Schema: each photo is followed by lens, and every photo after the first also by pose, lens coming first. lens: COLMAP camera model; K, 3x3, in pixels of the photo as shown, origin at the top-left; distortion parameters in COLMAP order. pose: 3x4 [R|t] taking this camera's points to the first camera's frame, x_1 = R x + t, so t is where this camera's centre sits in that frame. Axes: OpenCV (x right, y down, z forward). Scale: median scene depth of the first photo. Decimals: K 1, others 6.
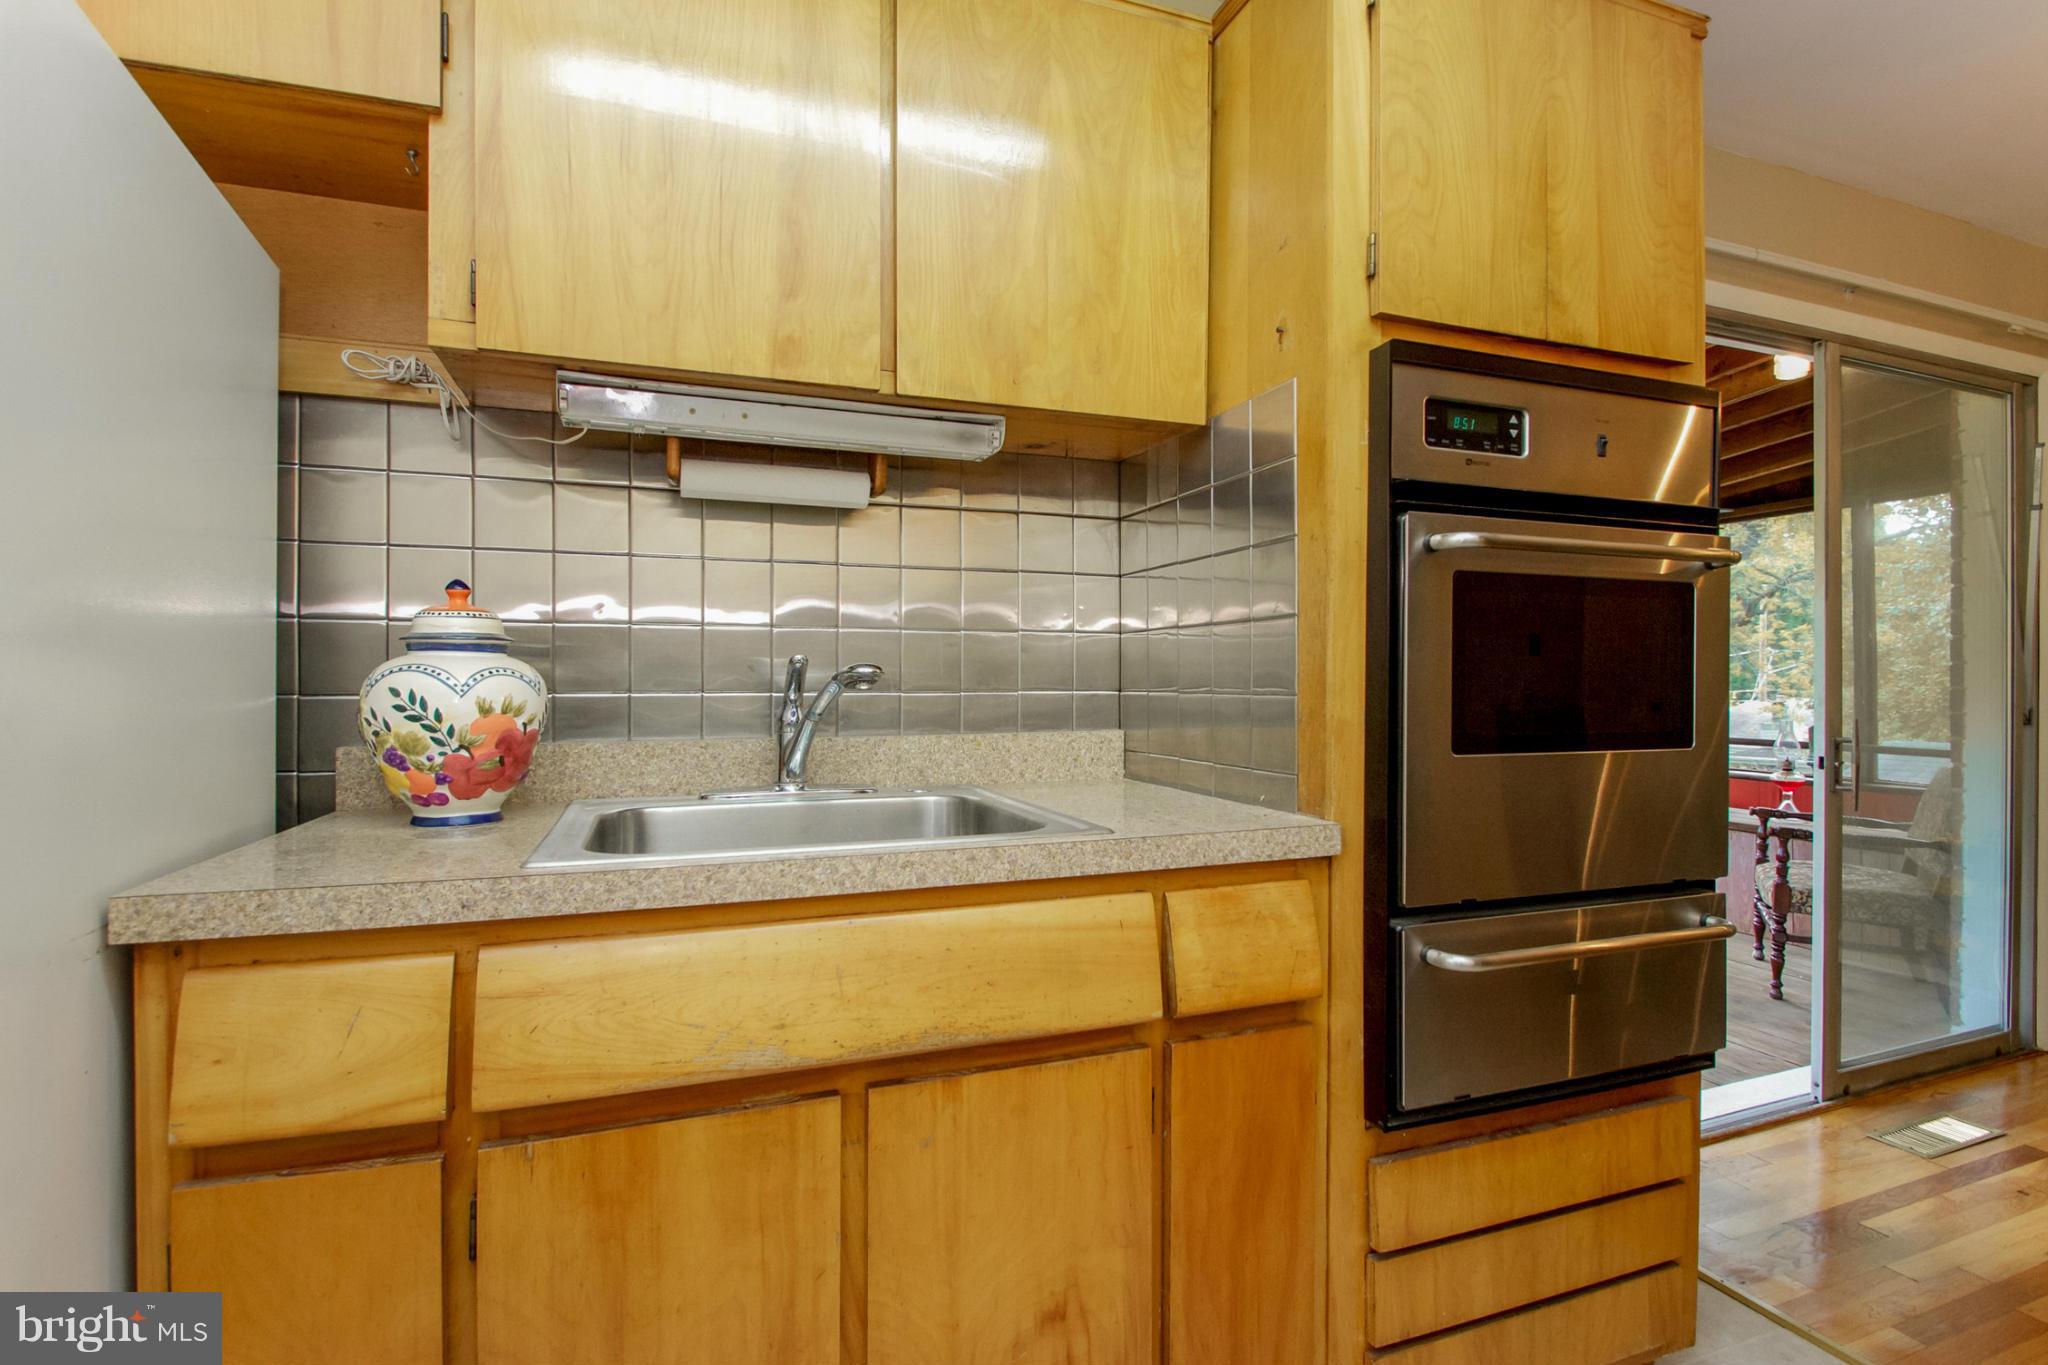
lens RADIAL K [[978.7, 0, 1034.7], [0, 978.7, 678.0], [0, 0, 1]] dist [0.015152, -0.019100]
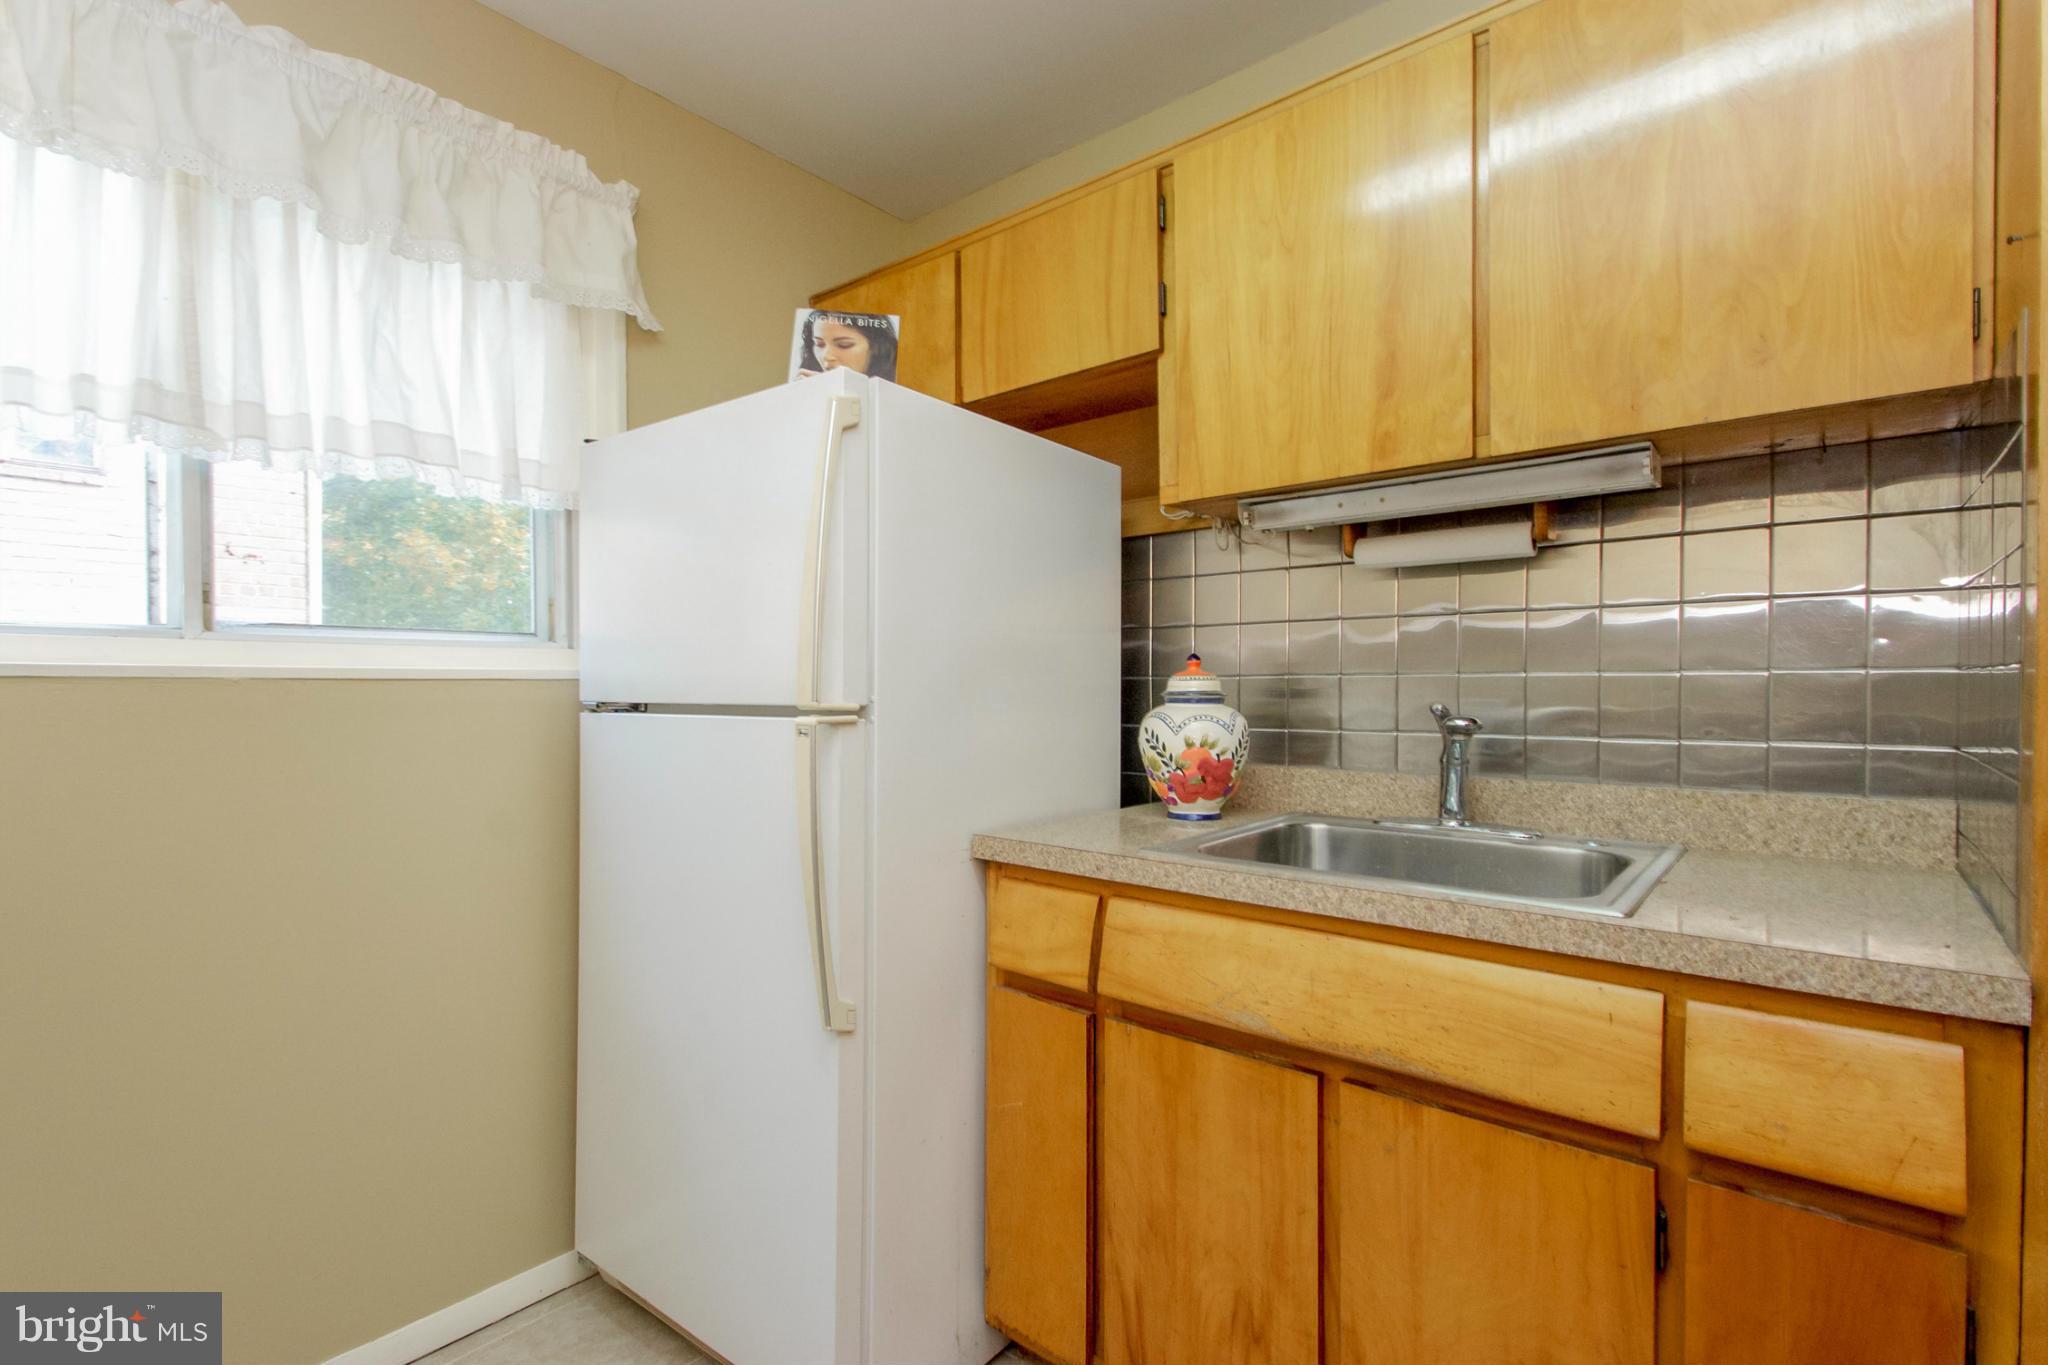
lens RADIAL K [[938.2, 0, 1014.3], [0, 938.2, 693.6], [0, 0, 1]] dist [0.012208, -0.000148]
pose [[0.482500, 0.004063, -0.875887, 0.537263], [0.008185, 0.999925, 0.009147, -0.057091], [0.875858, -0.011583, 0.482430, 0.083881]]
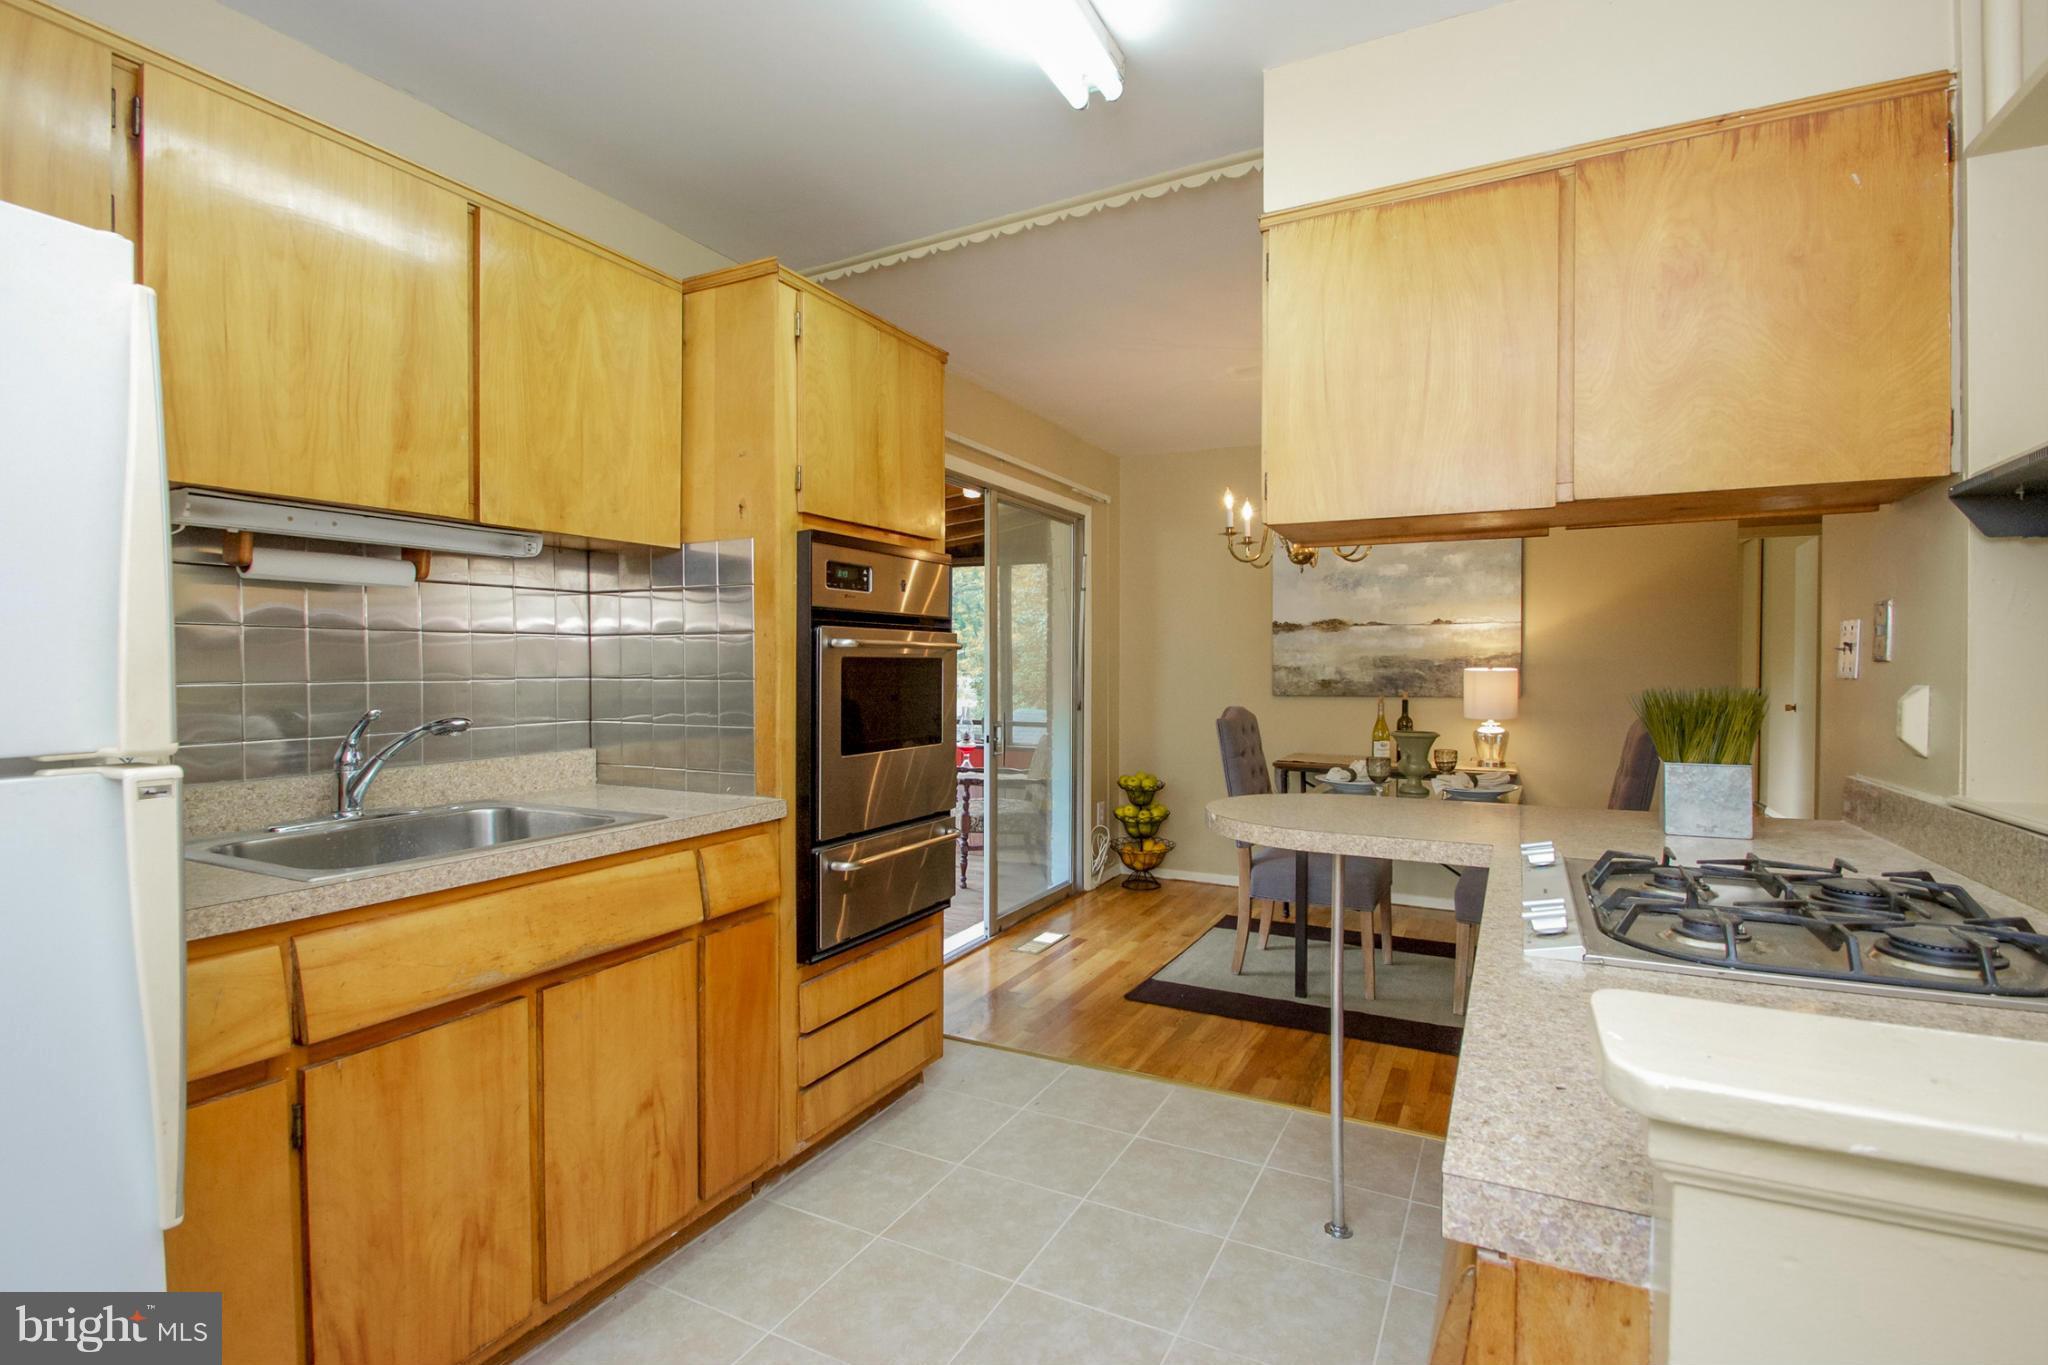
lens RADIAL K [[978.7, 0, 1034.7], [0, 978.7, 678.0], [0, 0, 1]] dist [0.015152, -0.019100]
pose [[0.742184, -0.012990, 0.670070, -0.538639], [-0.001240, 0.999784, 0.020756, -0.108533], [-0.670195, -0.016235, 0.742008, -0.614269]]
